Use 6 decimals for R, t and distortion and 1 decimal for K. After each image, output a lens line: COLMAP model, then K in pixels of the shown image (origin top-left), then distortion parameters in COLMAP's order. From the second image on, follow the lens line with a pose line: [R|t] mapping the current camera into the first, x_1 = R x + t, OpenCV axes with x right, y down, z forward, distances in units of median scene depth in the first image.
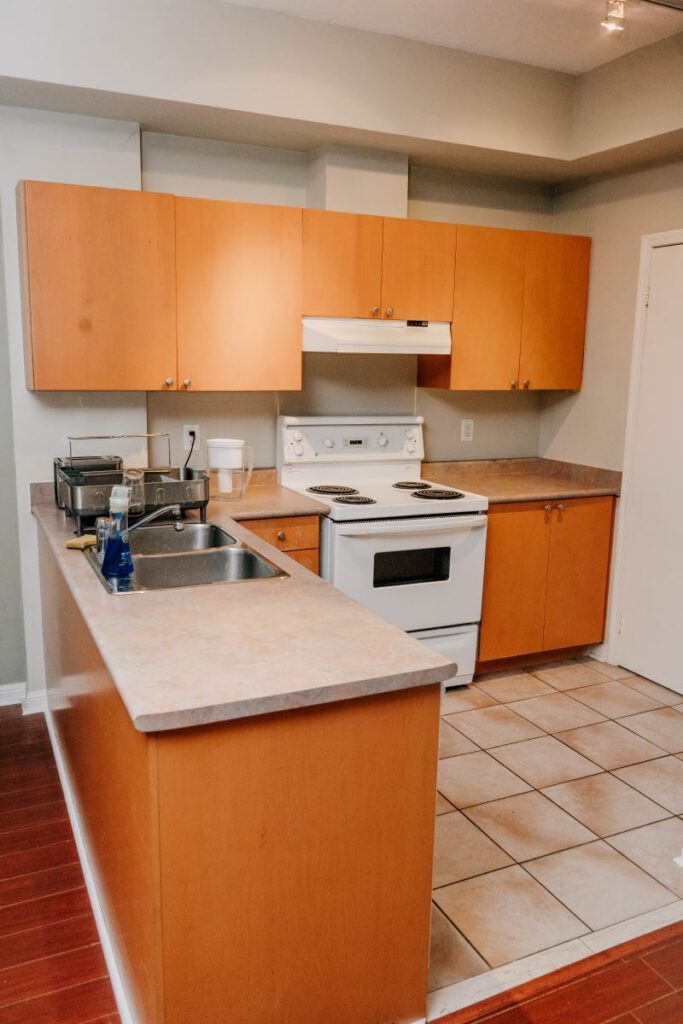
lens RADIAL K [[805.5, 0, 342.3], [0, 805.5, 489.6], [0, 0, 1]] dist [0.302519, -0.000139]
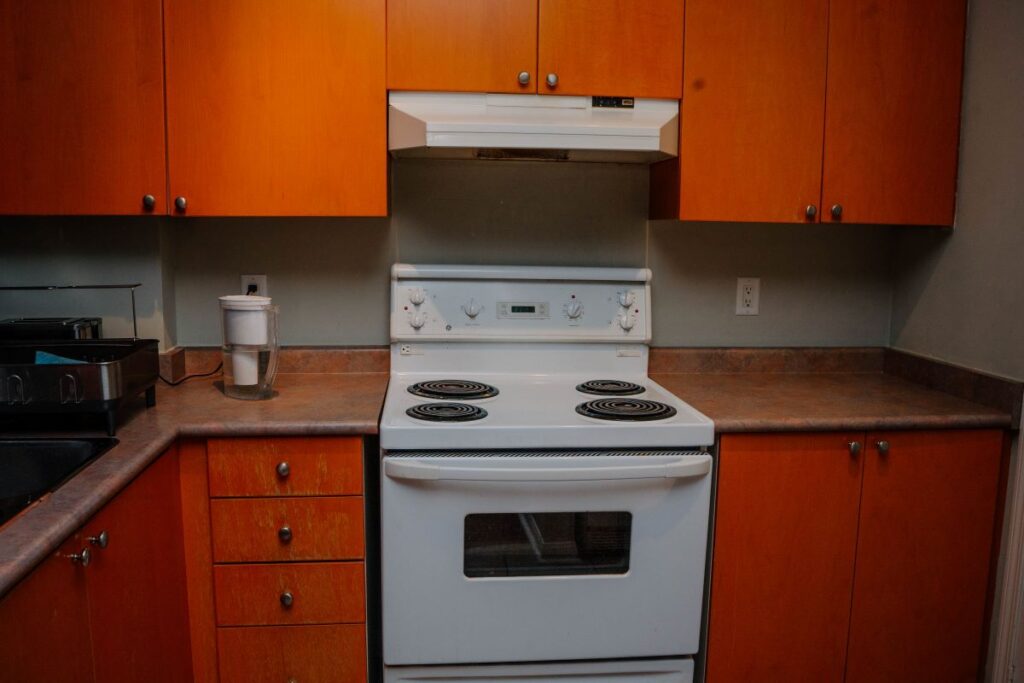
lens RADIAL K [[806.1, 0, 512.0], [0, 806.1, 341.5], [0, 0, 1]] dist [-0.005755, 0.002290]
pose [[0.939524, 0.037345, -0.340442, 0.219498], [-0.048237, 0.998557, -0.023586, -0.021228], [0.339070, 0.038581, 0.939970, 0.454357]]
